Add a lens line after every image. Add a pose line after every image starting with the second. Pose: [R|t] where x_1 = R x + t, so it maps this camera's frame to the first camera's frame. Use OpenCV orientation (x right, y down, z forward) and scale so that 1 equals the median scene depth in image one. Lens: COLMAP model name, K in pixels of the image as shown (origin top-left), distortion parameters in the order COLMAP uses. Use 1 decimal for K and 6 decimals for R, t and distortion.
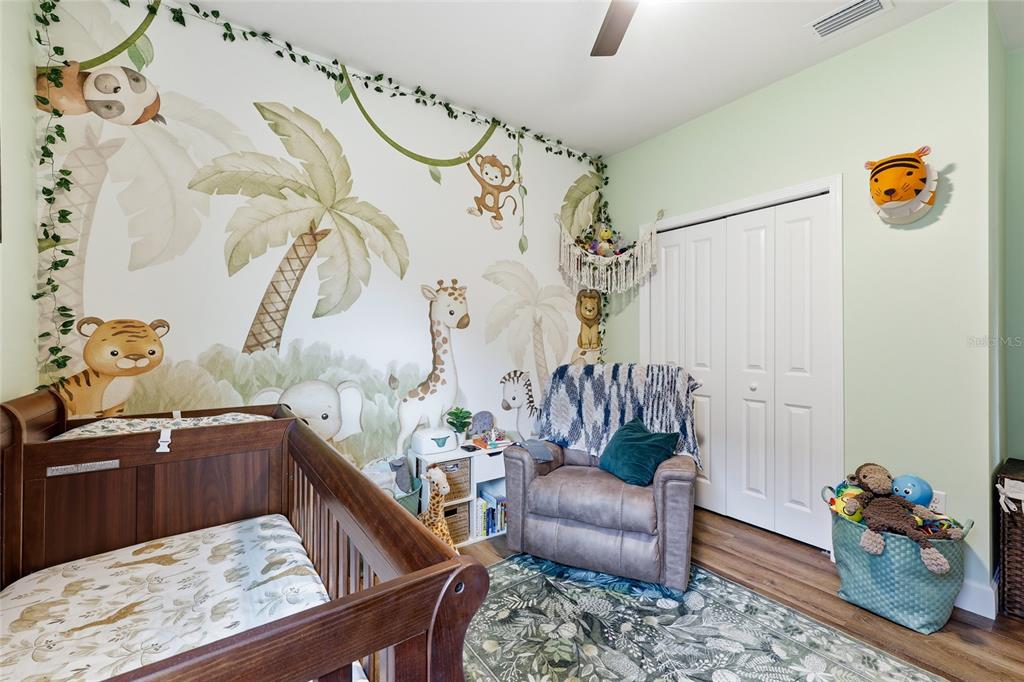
lens RADIAL K [[420.1, 0, 515.4], [0, 420.1, 337.0], [0, 0, 1]] dist [-0.000221, -0.000074]
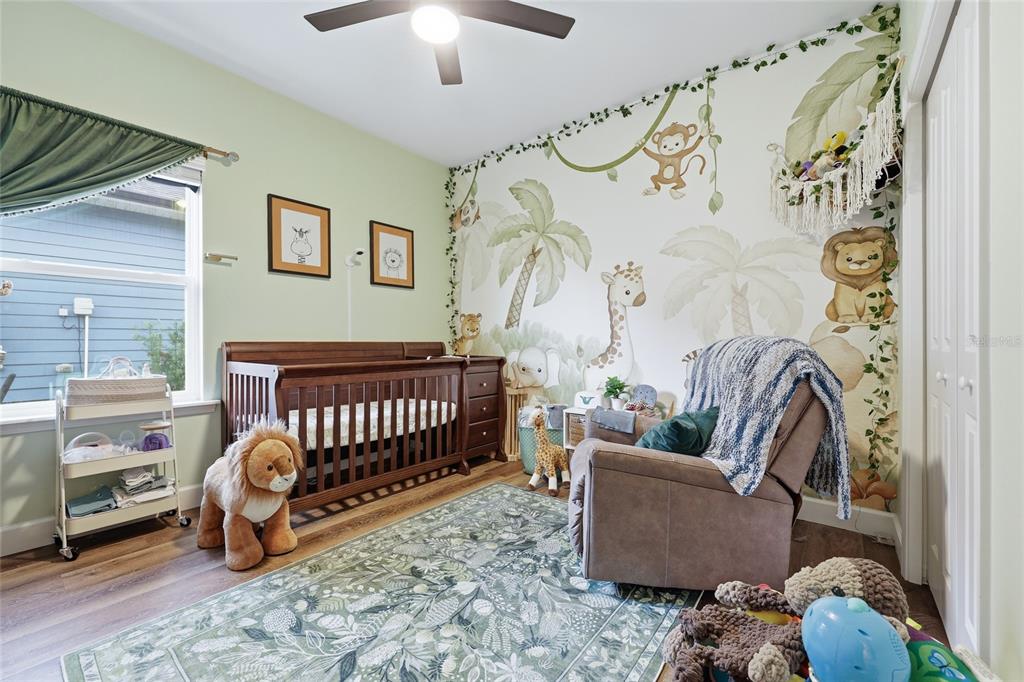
lens RADIAL K [[420.1, 0, 515.0], [0, 420.1, 340.8], [0, 0, 1]] dist [-0.000221, -0.000074]
pose [[0.260013, -0.003333, -0.965599, 0.921673], [0.005360, 0.999984, -0.002008, 0.076668], [0.965590, -0.004653, 0.260027, 0.470647]]
